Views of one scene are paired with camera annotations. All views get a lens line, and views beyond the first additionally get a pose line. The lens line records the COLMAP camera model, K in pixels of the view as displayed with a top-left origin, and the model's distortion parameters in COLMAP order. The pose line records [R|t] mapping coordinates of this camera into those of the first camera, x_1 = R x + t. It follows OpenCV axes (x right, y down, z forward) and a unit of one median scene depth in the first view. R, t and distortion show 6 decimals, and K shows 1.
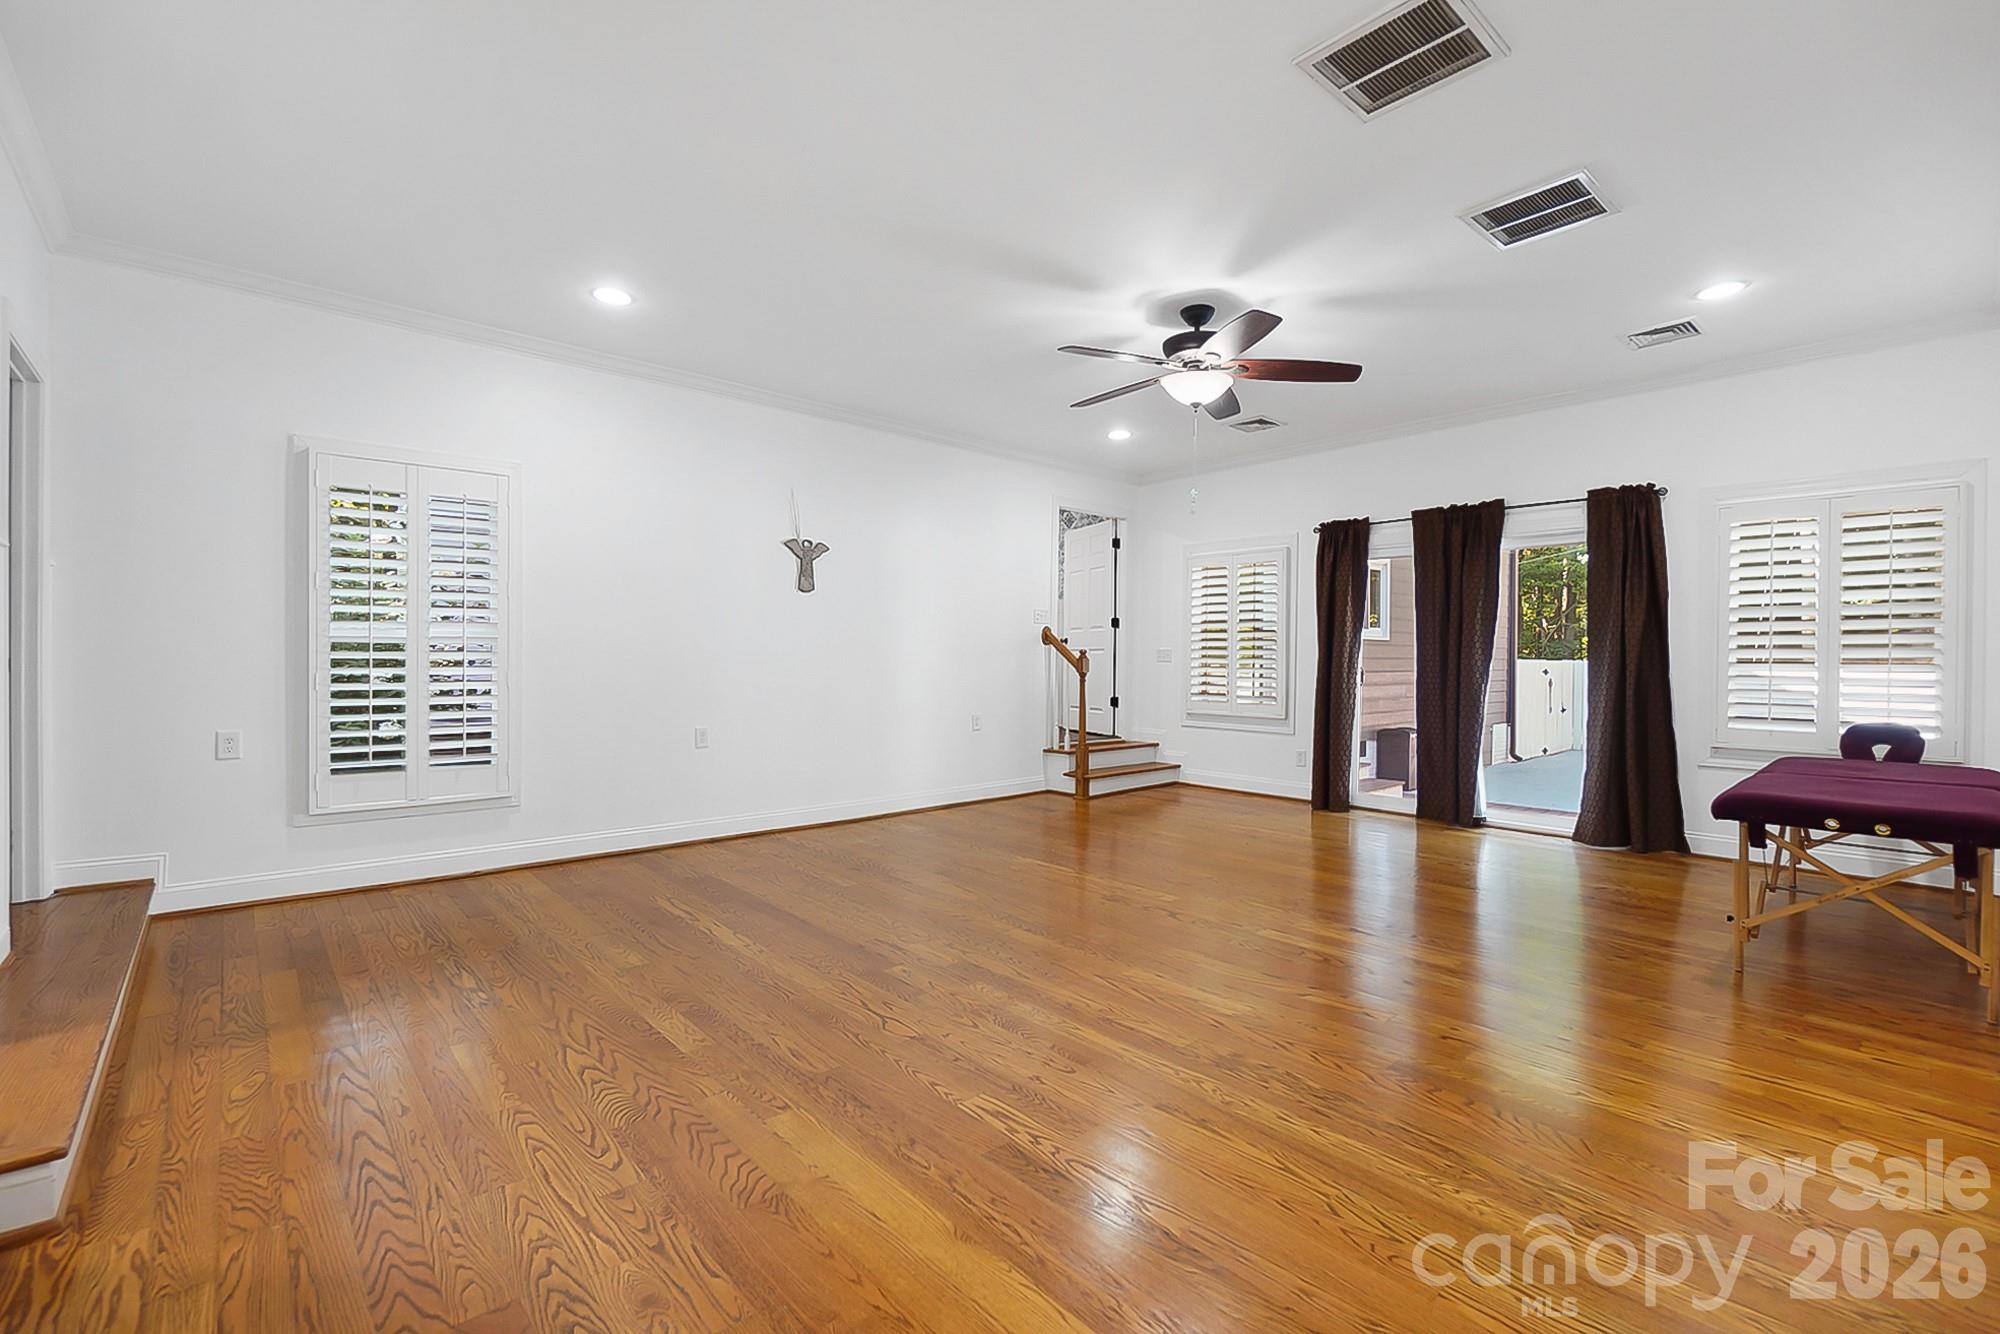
lens RADIAL K [[873.5, 0, 1000.8], [0, 873.5, 656.7], [0, 0, 1]] dist [-0.001917, -0.000155]
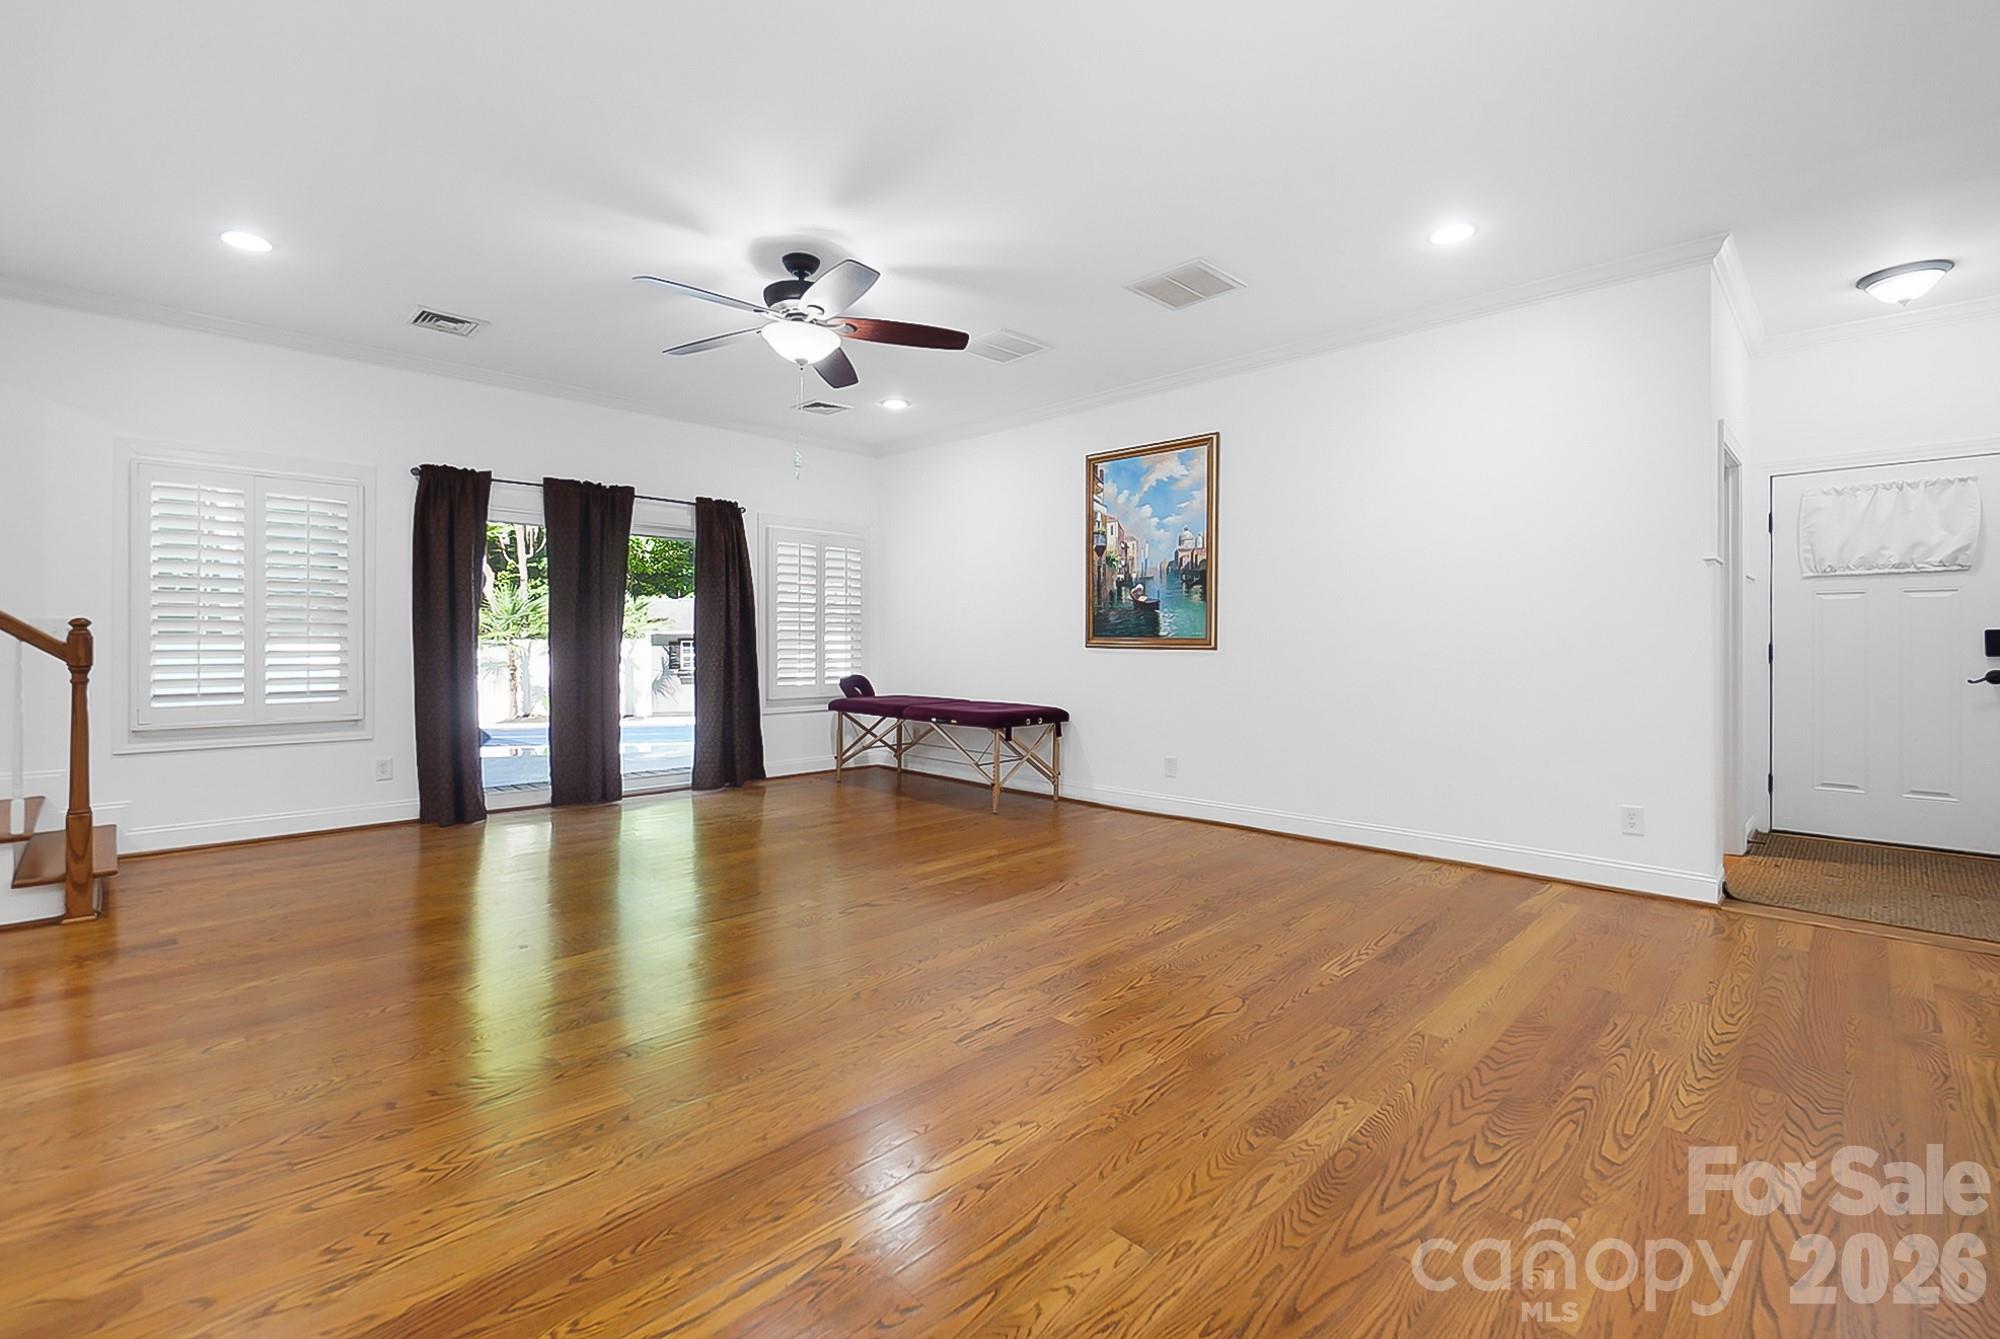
lens RADIAL K [[866.7, 0, 999.0], [0, 866.7, 636.4], [0, 0, 1]] dist [-0.001619, -0.000614]
pose [[-0.060775, -0.001865, 0.998150, -0.700372], [-0.002291, 0.999996, 0.001729, -0.001289], [-0.998149, -0.002181, -0.060779, 0.846171]]
